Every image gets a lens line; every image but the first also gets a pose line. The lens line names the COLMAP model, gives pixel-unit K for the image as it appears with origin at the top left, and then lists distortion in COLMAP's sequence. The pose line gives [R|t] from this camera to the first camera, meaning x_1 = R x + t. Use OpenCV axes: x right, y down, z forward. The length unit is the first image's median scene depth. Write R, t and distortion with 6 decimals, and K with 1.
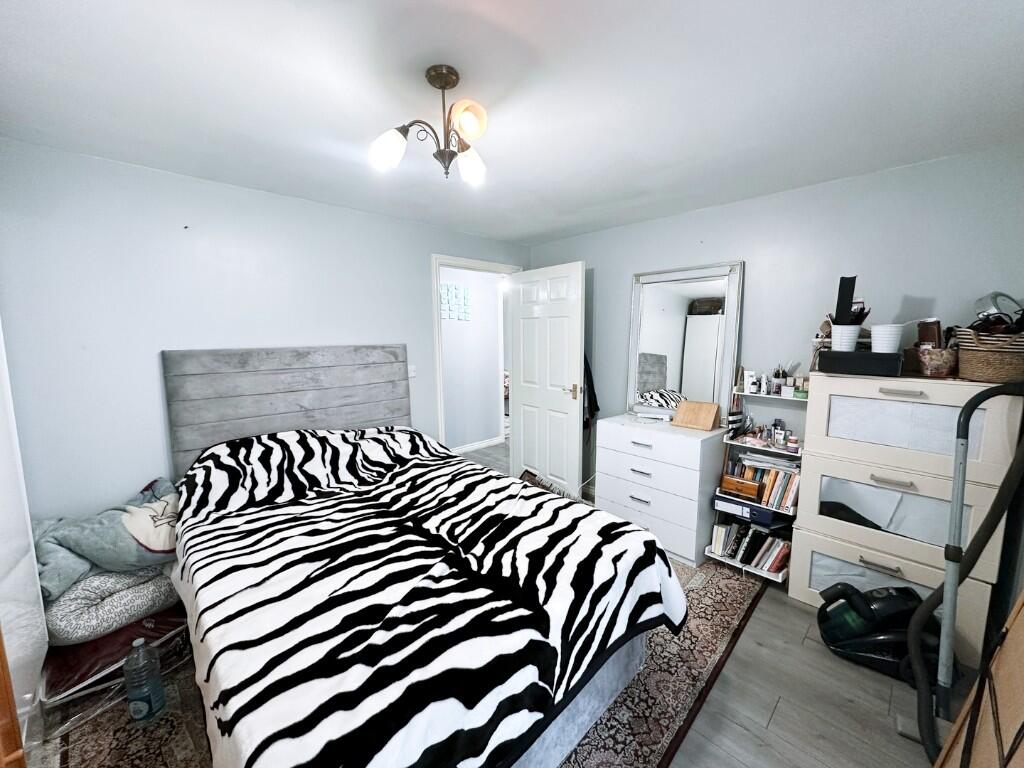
lens RADIAL K [[405.2, 0, 512.9], [0, 405.2, 382.7], [0, 0, 1]] dist [-0.003282, 0.000176]
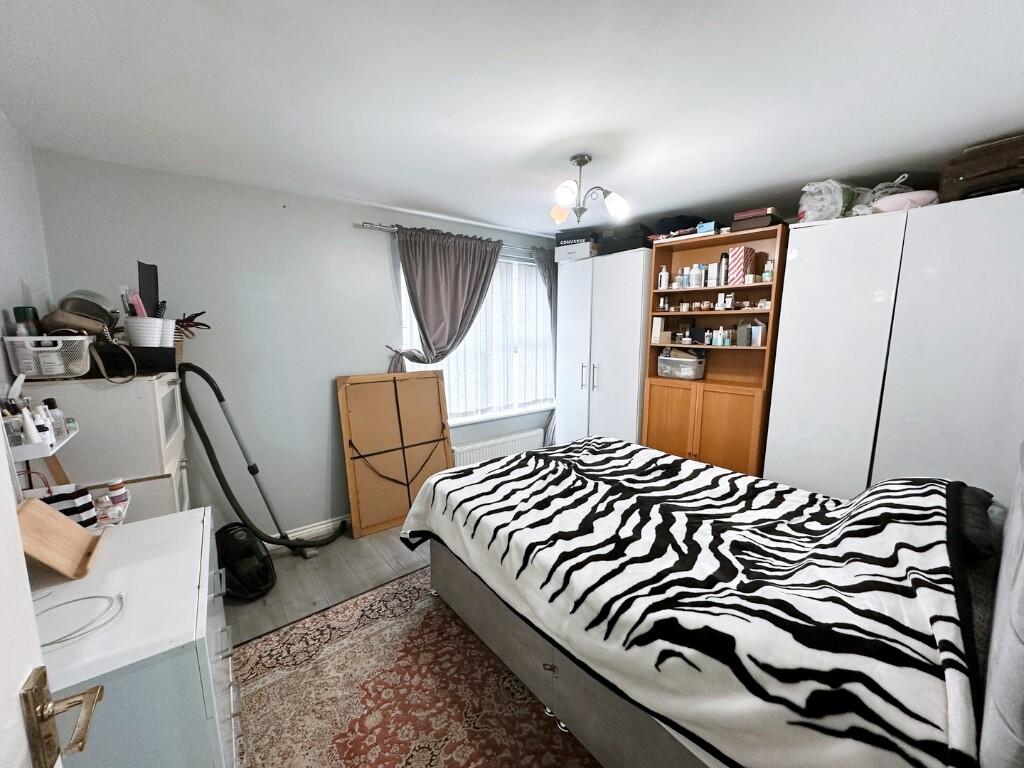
lens RADIAL K [[405.2, 0, 512.9], [0, 405.2, 382.7], [0, 0, 1]] dist [-0.003282, 0.000176]
pose [[-0.994717, -0.005356, 0.102515, -0.054451], [0.020532, 0.968079, 0.249802, -0.230889], [-0.100581, 0.250587, -0.962855, 1.993055]]
